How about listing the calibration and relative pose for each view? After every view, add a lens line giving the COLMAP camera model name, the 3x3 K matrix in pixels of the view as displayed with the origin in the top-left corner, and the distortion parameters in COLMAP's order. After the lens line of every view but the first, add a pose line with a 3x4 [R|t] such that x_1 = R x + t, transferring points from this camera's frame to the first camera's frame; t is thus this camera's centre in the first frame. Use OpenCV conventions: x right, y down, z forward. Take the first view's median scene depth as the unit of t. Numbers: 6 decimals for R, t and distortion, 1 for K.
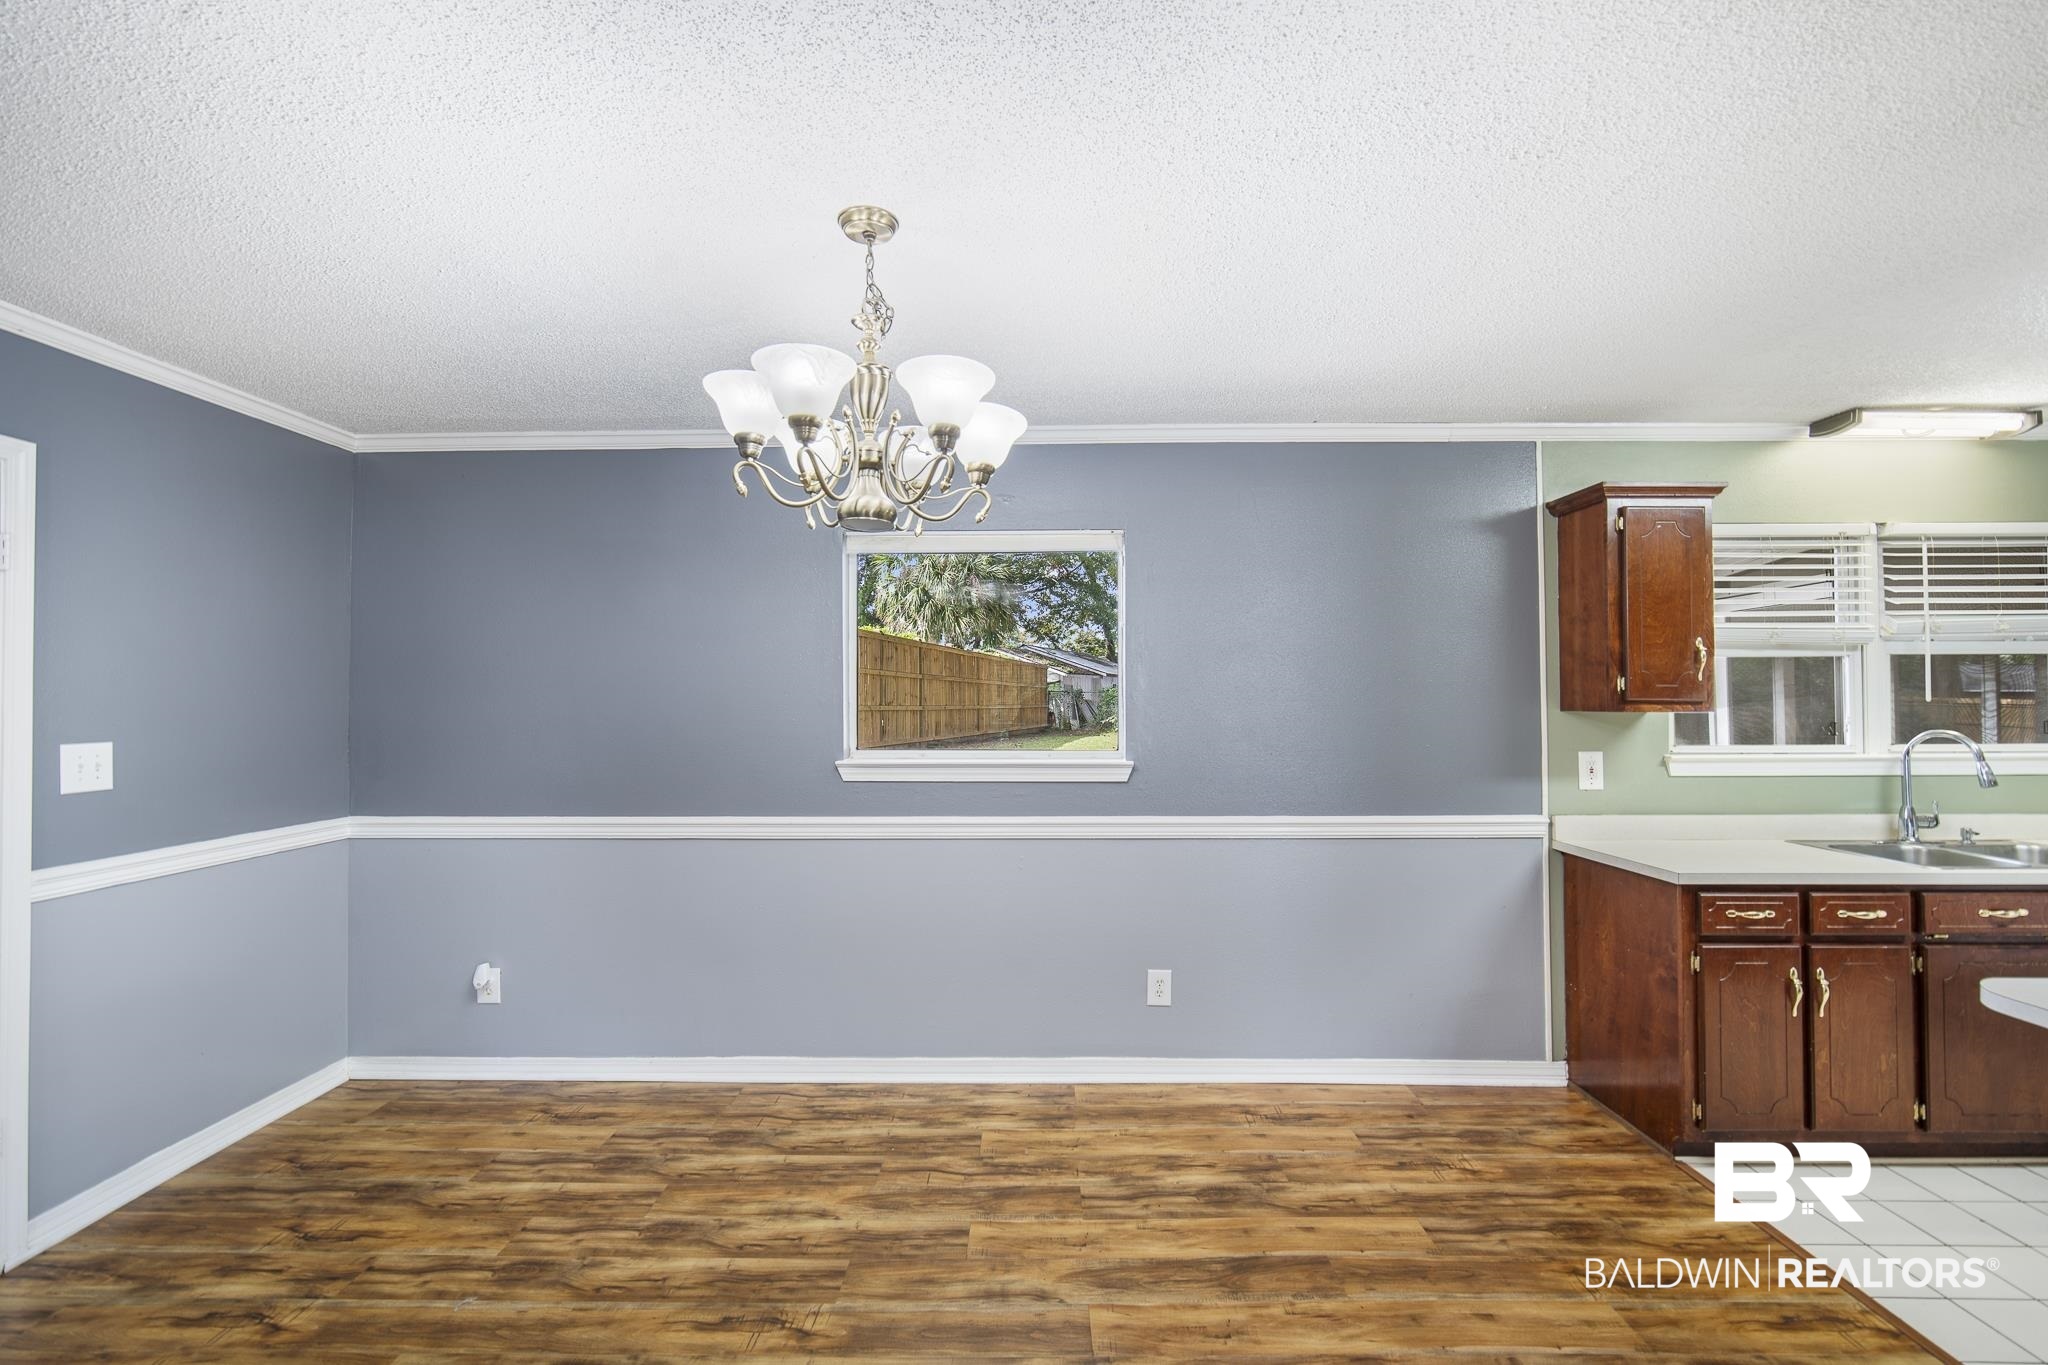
lens RADIAL K [[887.1, 0, 1020.4], [0, 887.1, 679.8], [0, 0, 1]] dist [-0.006291, 0.000459]
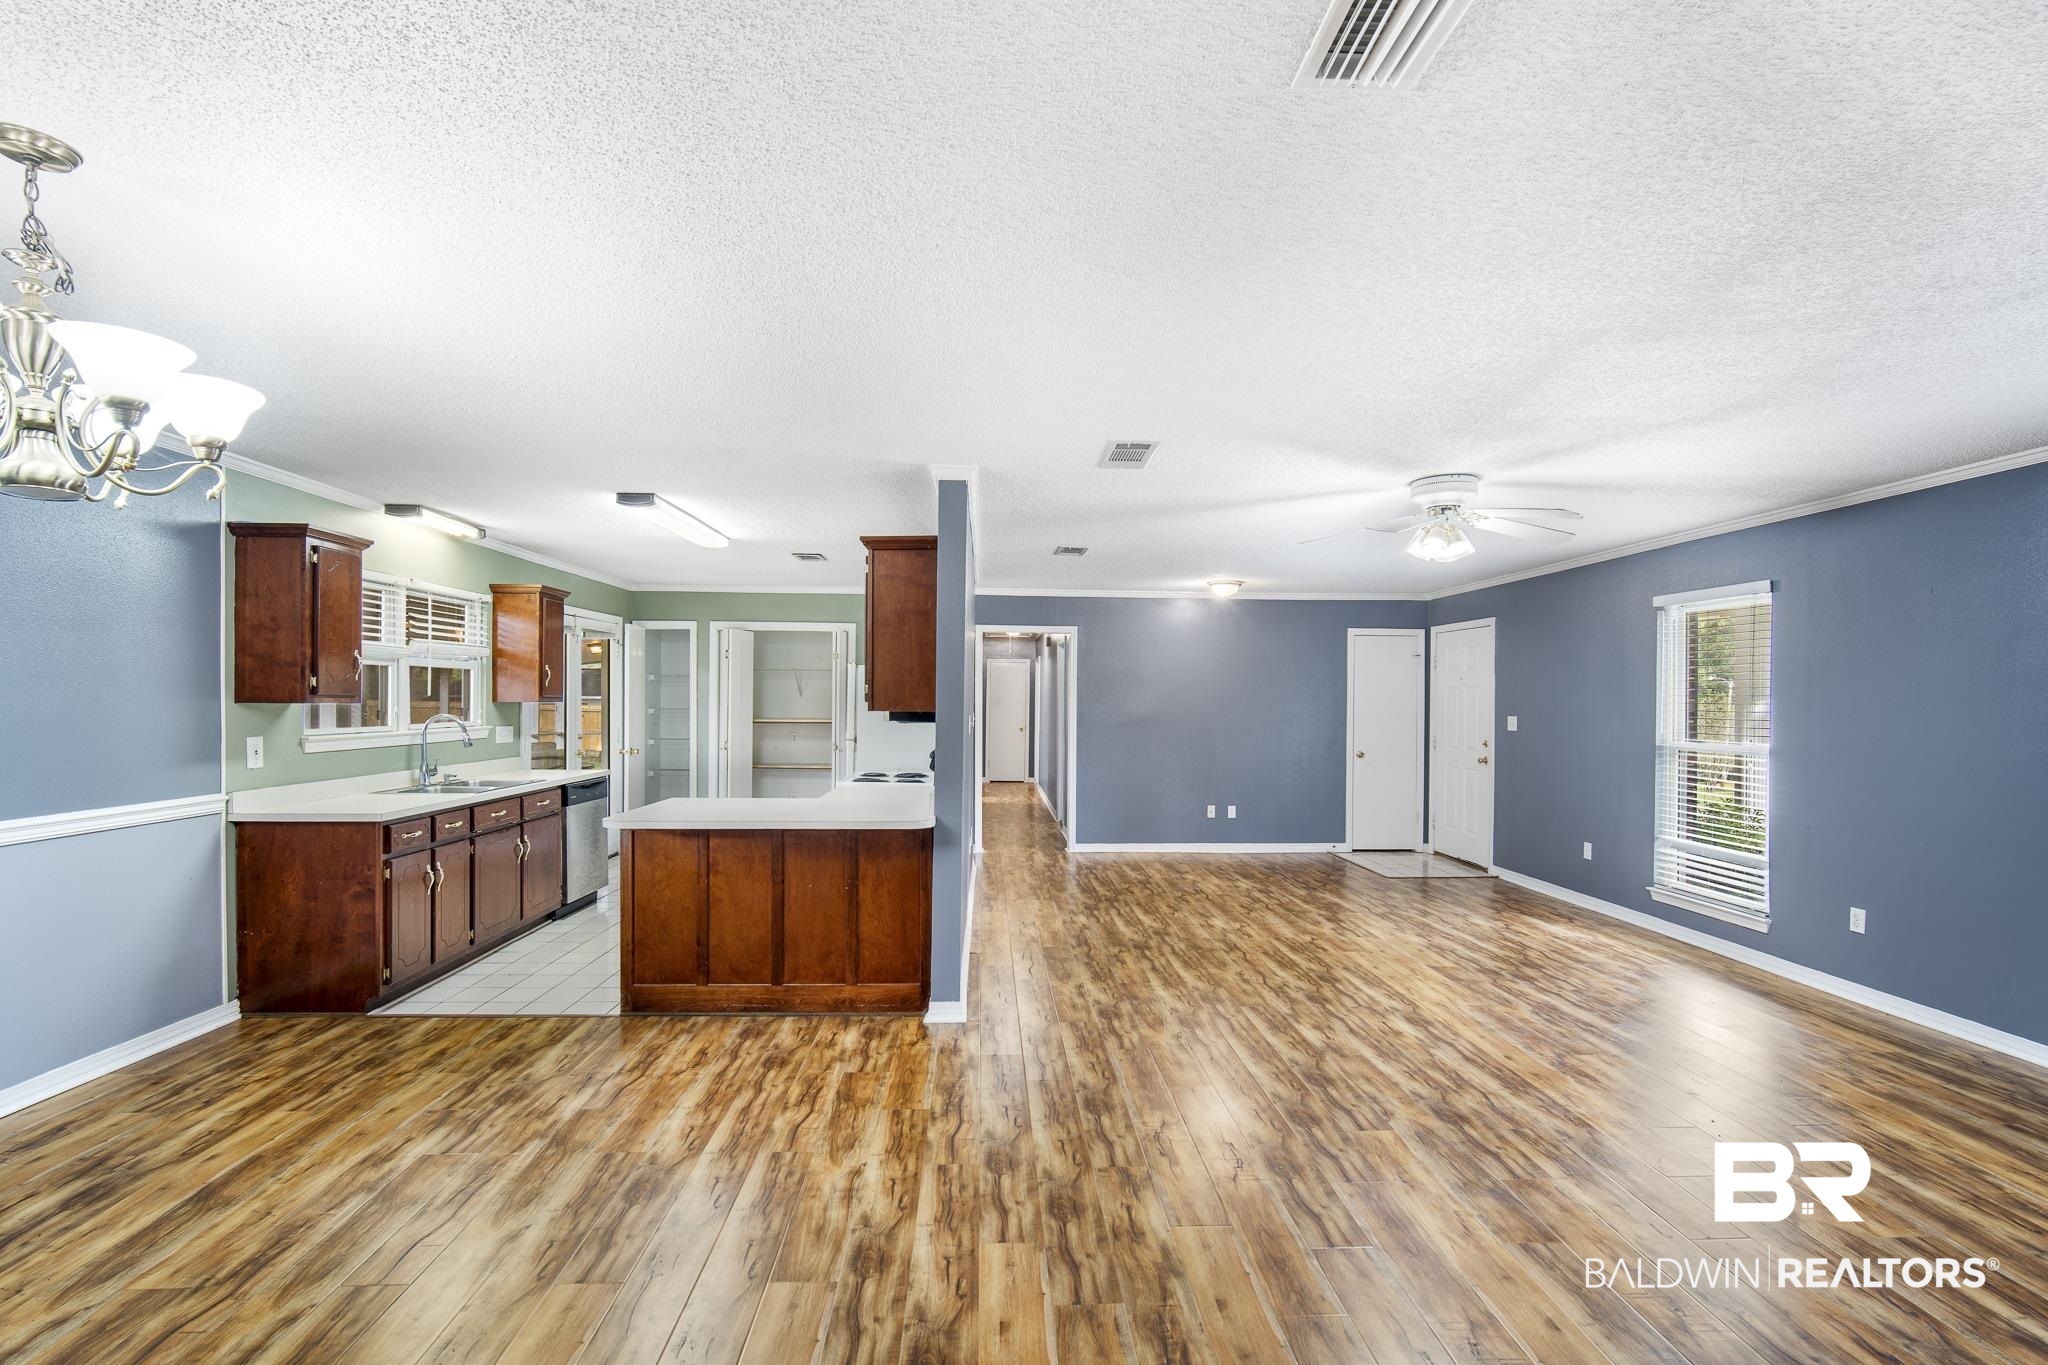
lens RADIAL K [[904.2, 0, 1020.1], [0, 904.2, 704.9], [0, 0, 1]] dist [-0.000340, 0.000458]
pose [[-0.055611, -0.003688, 0.998446, -0.689819], [-0.028785, 0.999583, 0.002089, 0.006030], [-0.998038, -0.028624, -0.055694, 0.035349]]
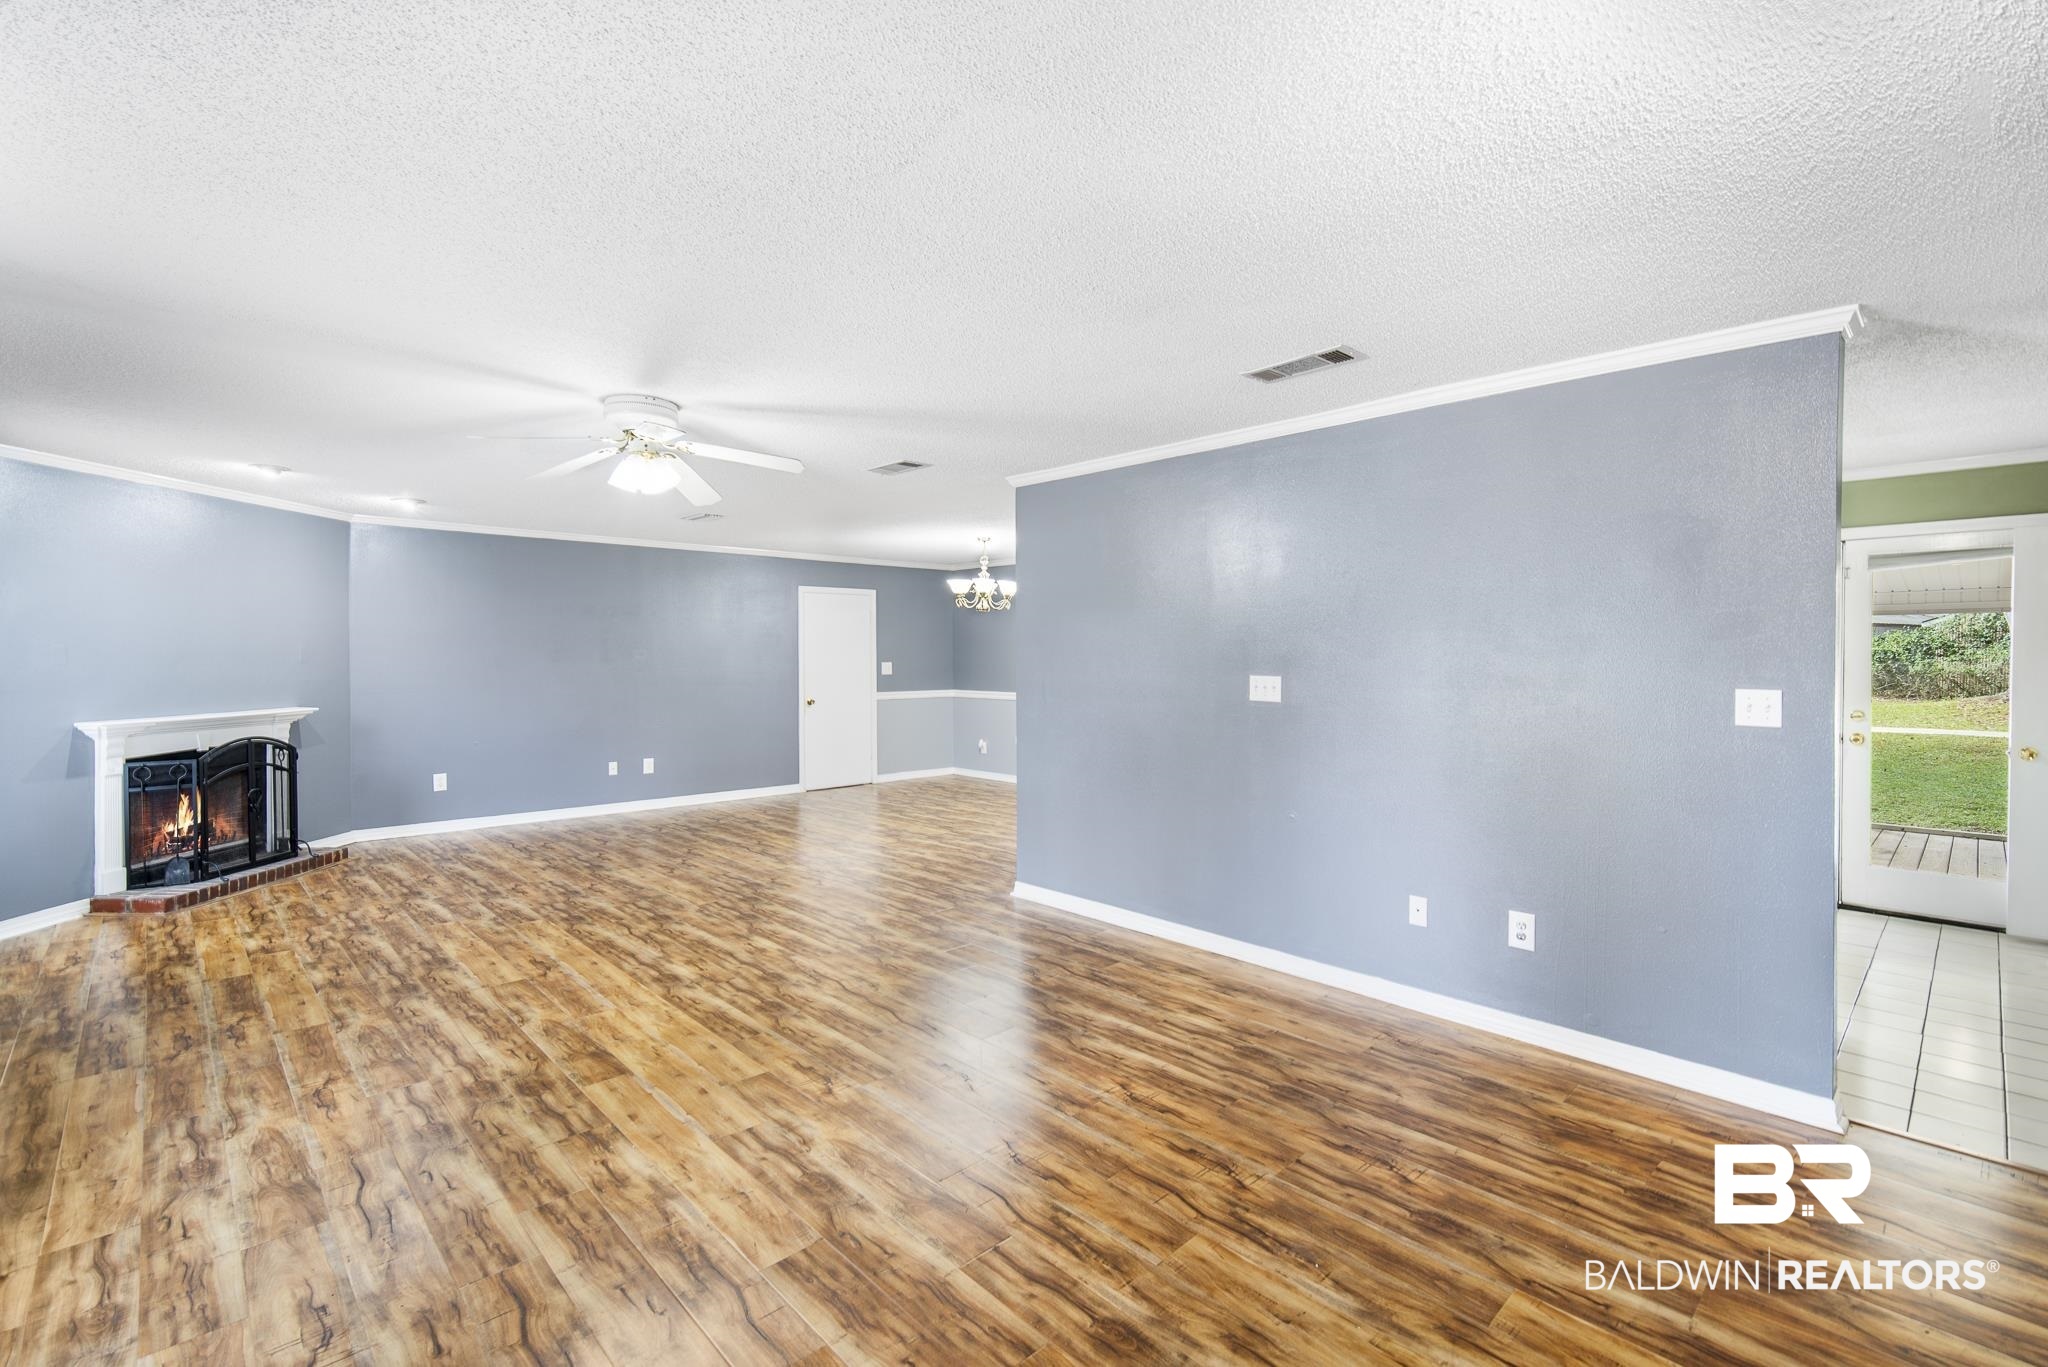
lens RADIAL K [[914.5, 0, 1024.0], [0, 914.5, 683.5], [0, 0, 1]] dist [-0.003107, -0.000474]
pose [[0.699186, 0.027285, -0.714419, 1.864673], [0.011442, 0.998717, 0.049340, -0.024563], [0.714848, -0.042672, 0.697976, -1.157192]]
